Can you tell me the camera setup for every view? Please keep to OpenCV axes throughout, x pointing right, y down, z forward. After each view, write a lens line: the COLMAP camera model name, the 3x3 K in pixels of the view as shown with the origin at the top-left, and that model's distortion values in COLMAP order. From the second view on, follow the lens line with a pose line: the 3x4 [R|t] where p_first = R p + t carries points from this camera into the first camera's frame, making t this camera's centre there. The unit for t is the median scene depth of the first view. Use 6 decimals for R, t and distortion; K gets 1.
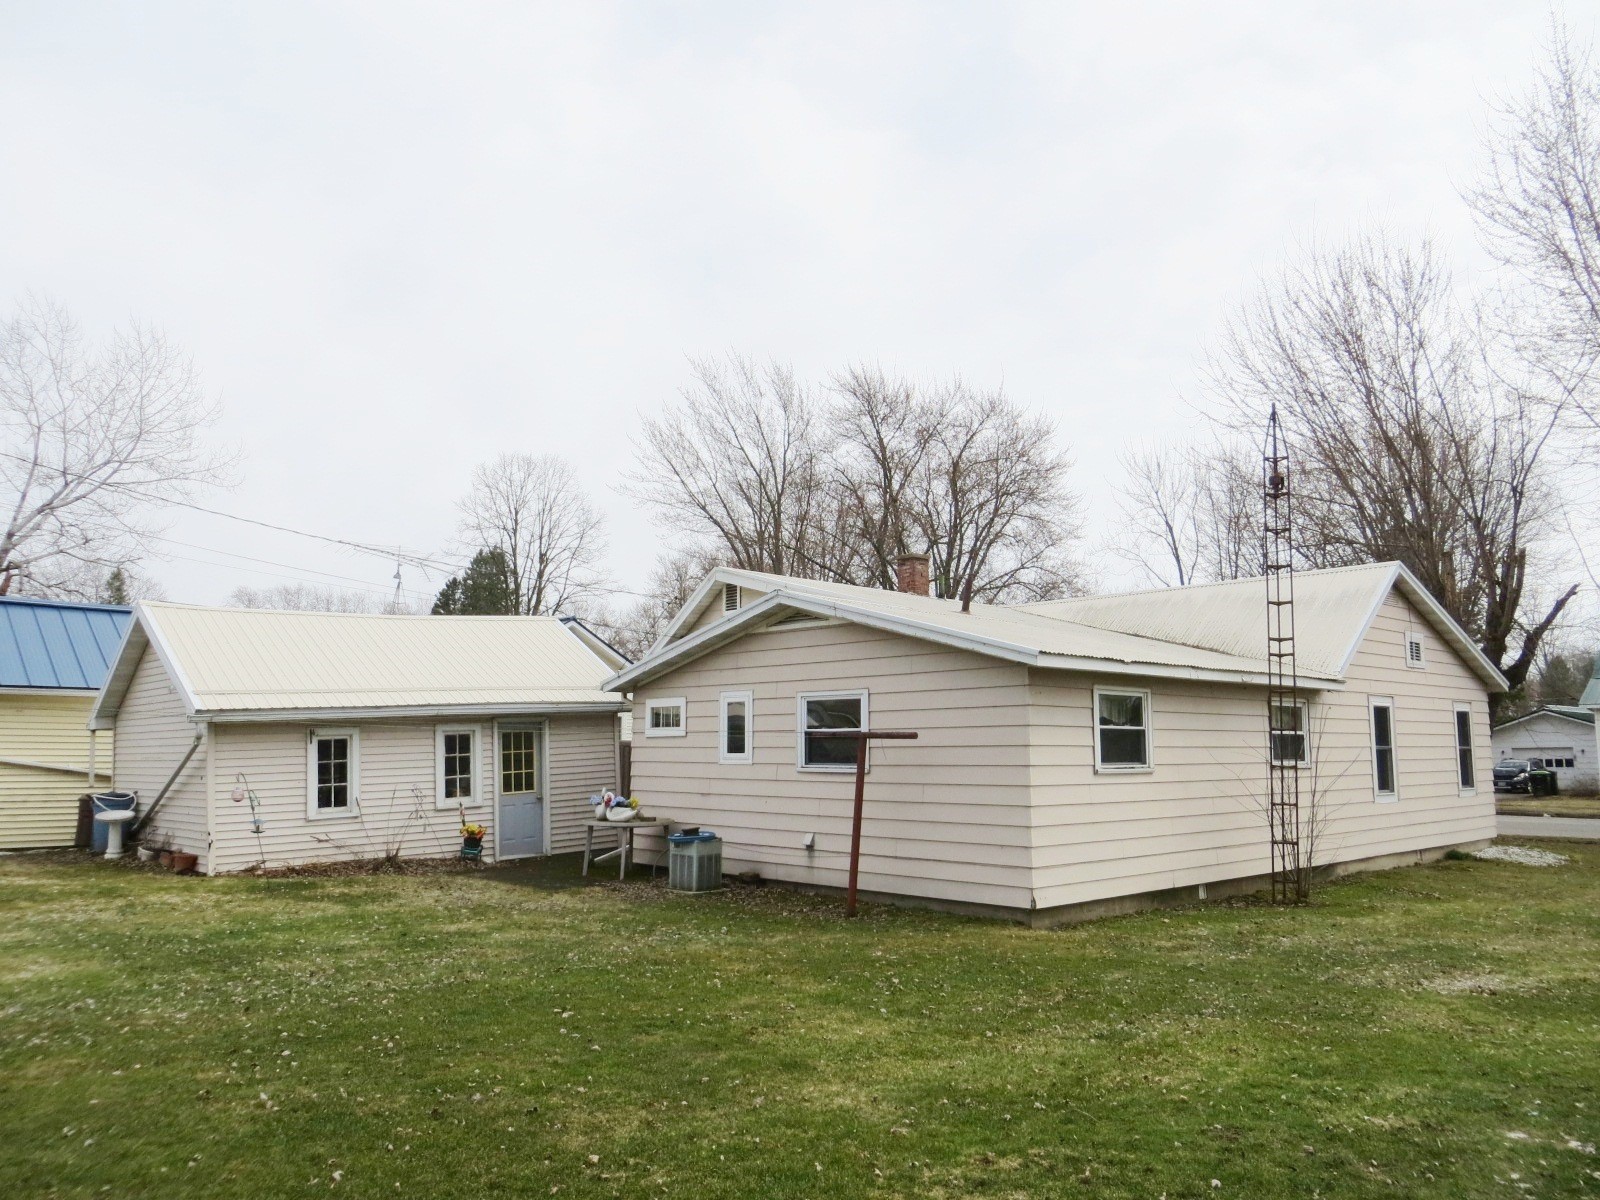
lens RADIAL K [[1192.9, 0, 800.0], [0, 1192.9, 600.0], [0, 0, 1]] dist [-0.008778, -0.000420]
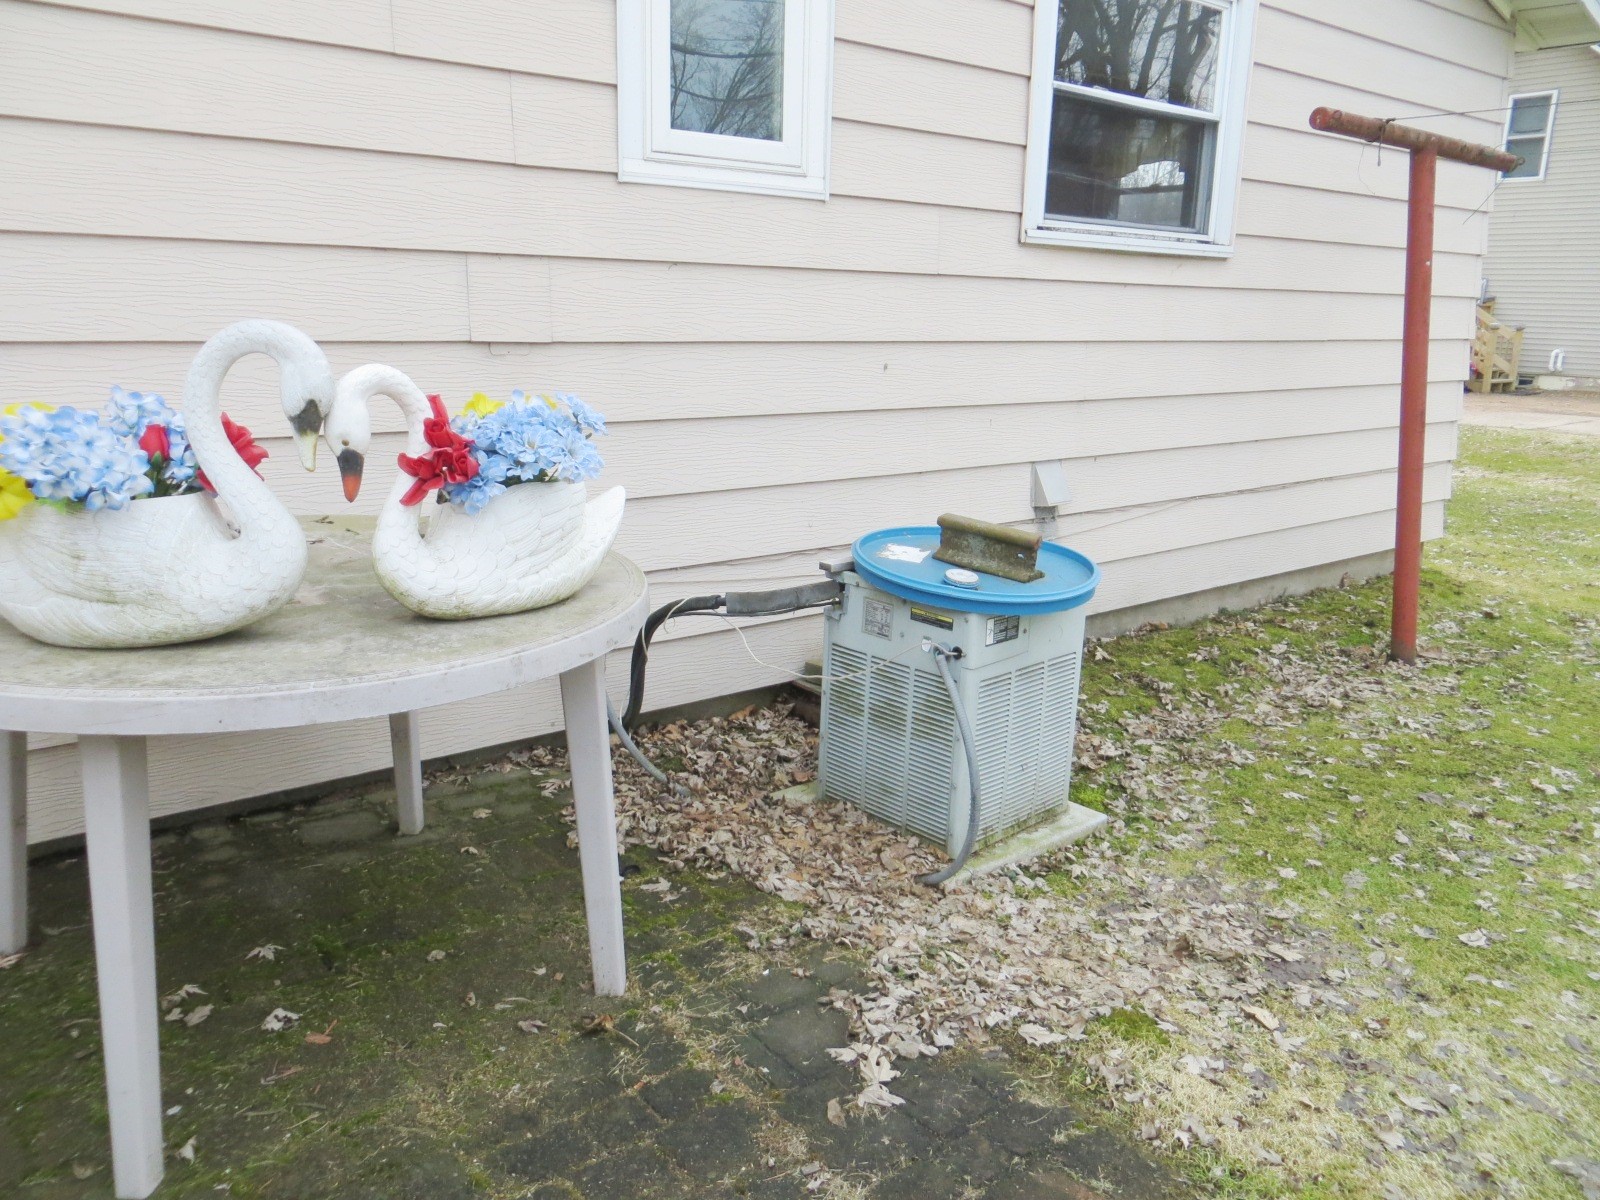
lens RADIAL K [[1192.9, 0, 800.0], [0, 1192.9, 600.0], [0, 0, 1]] dist [-0.008778, -0.000420]
pose [[0.099900, -0.233541, 0.967201, -0.253628], [-0.140603, 0.958997, 0.246082, 0.145578], [-0.985013, -0.160575, 0.062968, 0.917629]]
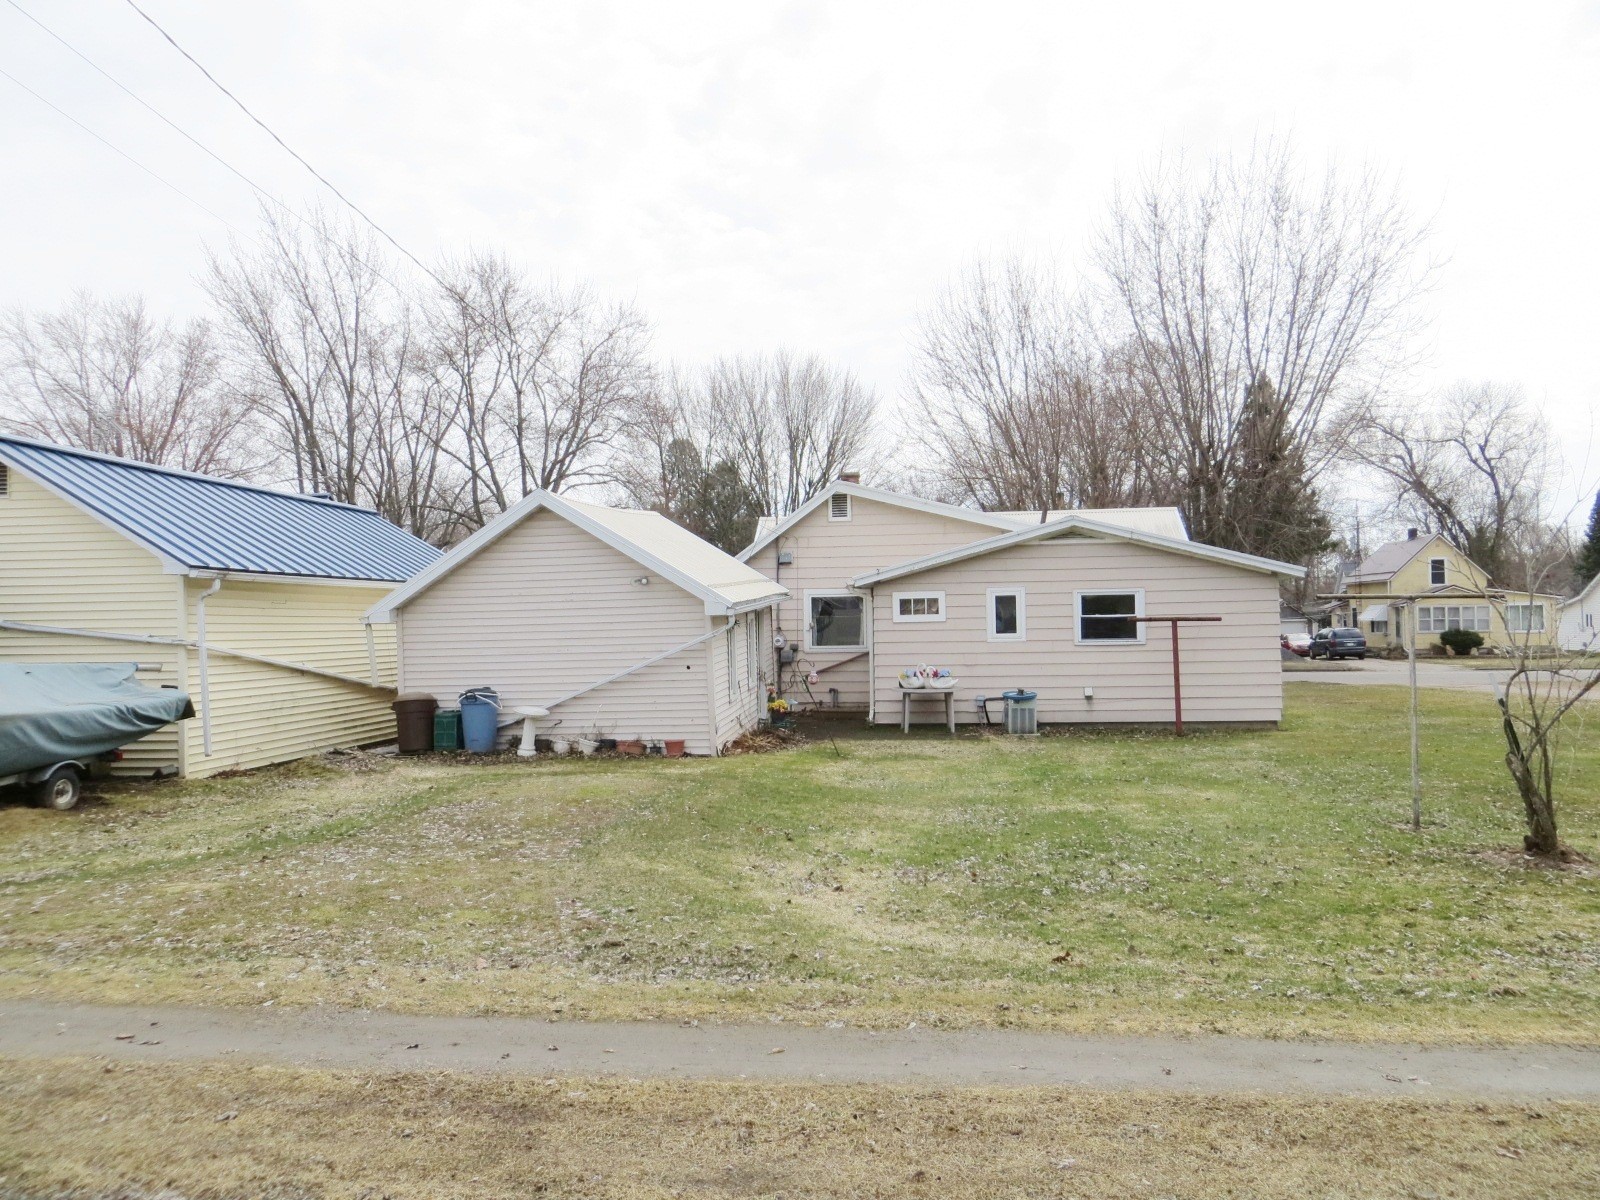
lens RADIAL K [[1180.9, 0, 800.0], [0, 1180.9, 600.0], [0, 0, 1]] dist [-0.025205, 0.001473]
pose [[0.759206, 0.000302, 0.650850, -1.037185], [-0.064443, 0.995121, 0.074709, 0.007014], [-0.647652, -0.098663, 0.755522, 0.148696]]
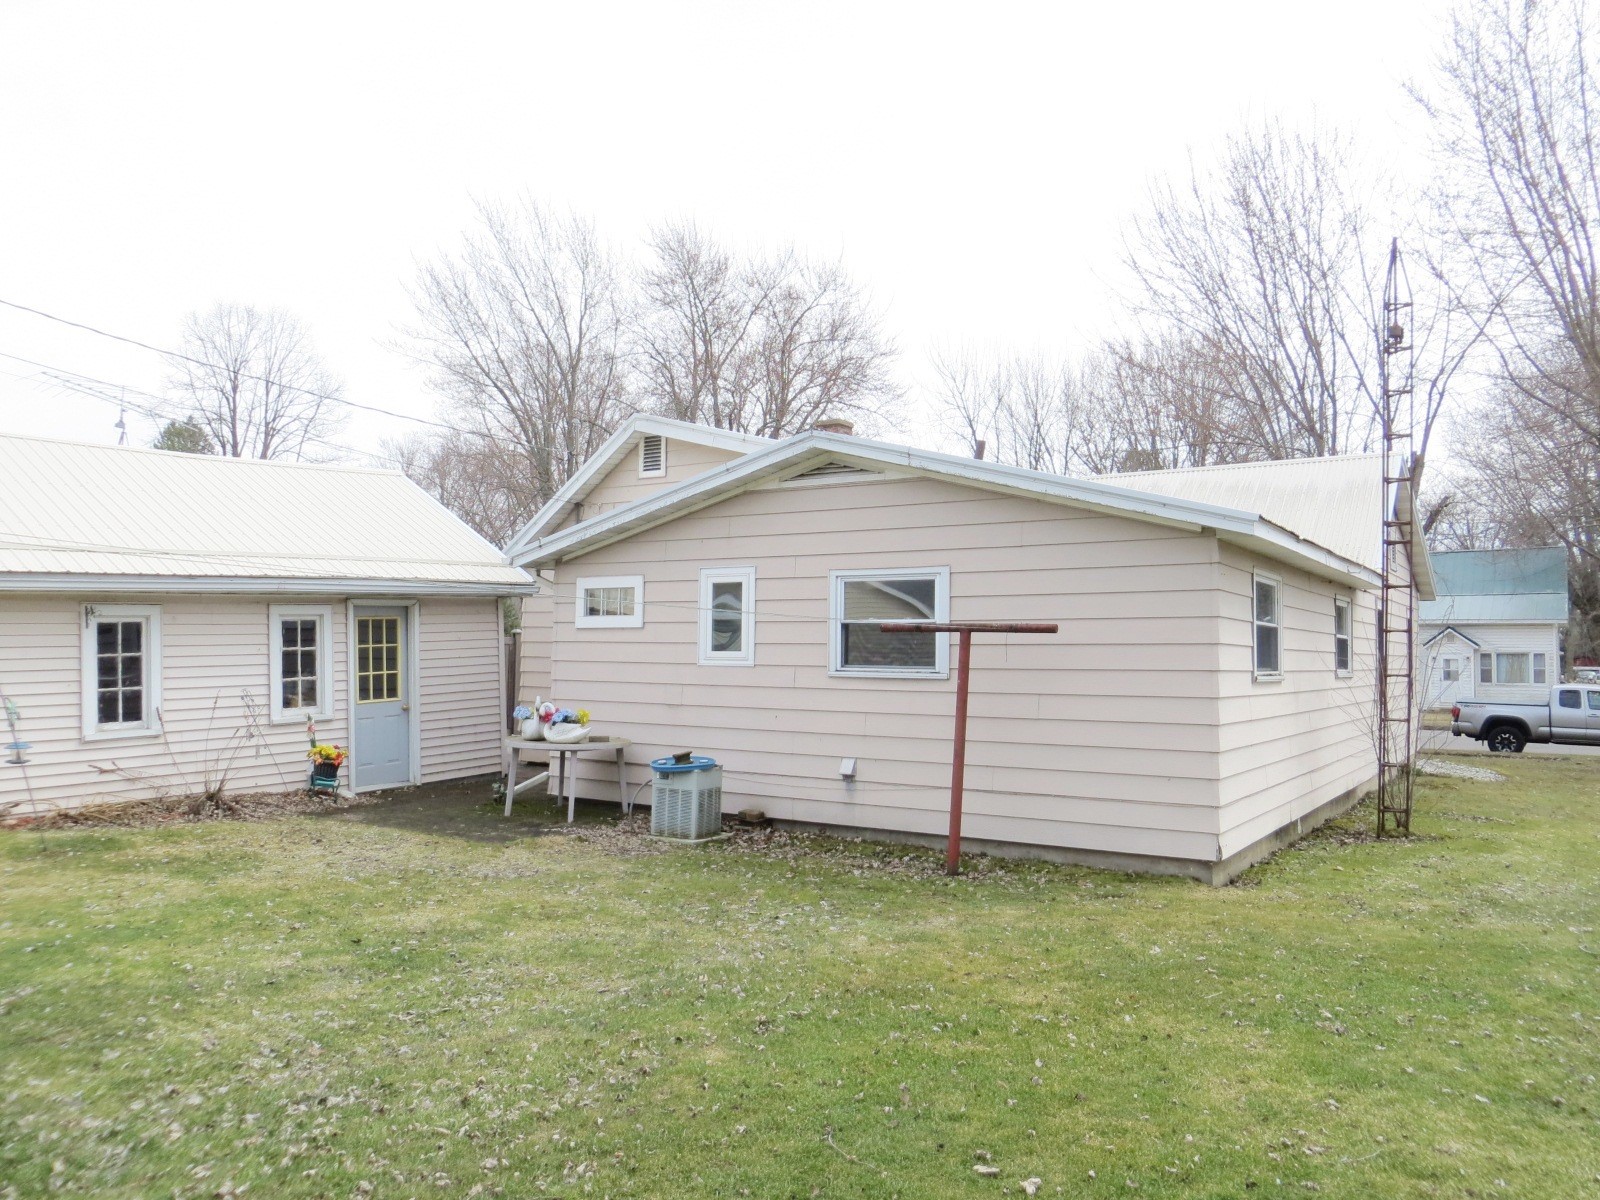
lens RADIAL K [[1200.5, 0, 793.7], [0, 1200.5, 604.7], [0, 0, 1]] dist [-0.040047, 0.064808]
pose [[0.972219, 0.023463, 0.232893, -0.178539], [-0.042499, 0.996120, 0.077058, 0.038655], [-0.230181, -0.084815, 0.969445, 0.257284]]
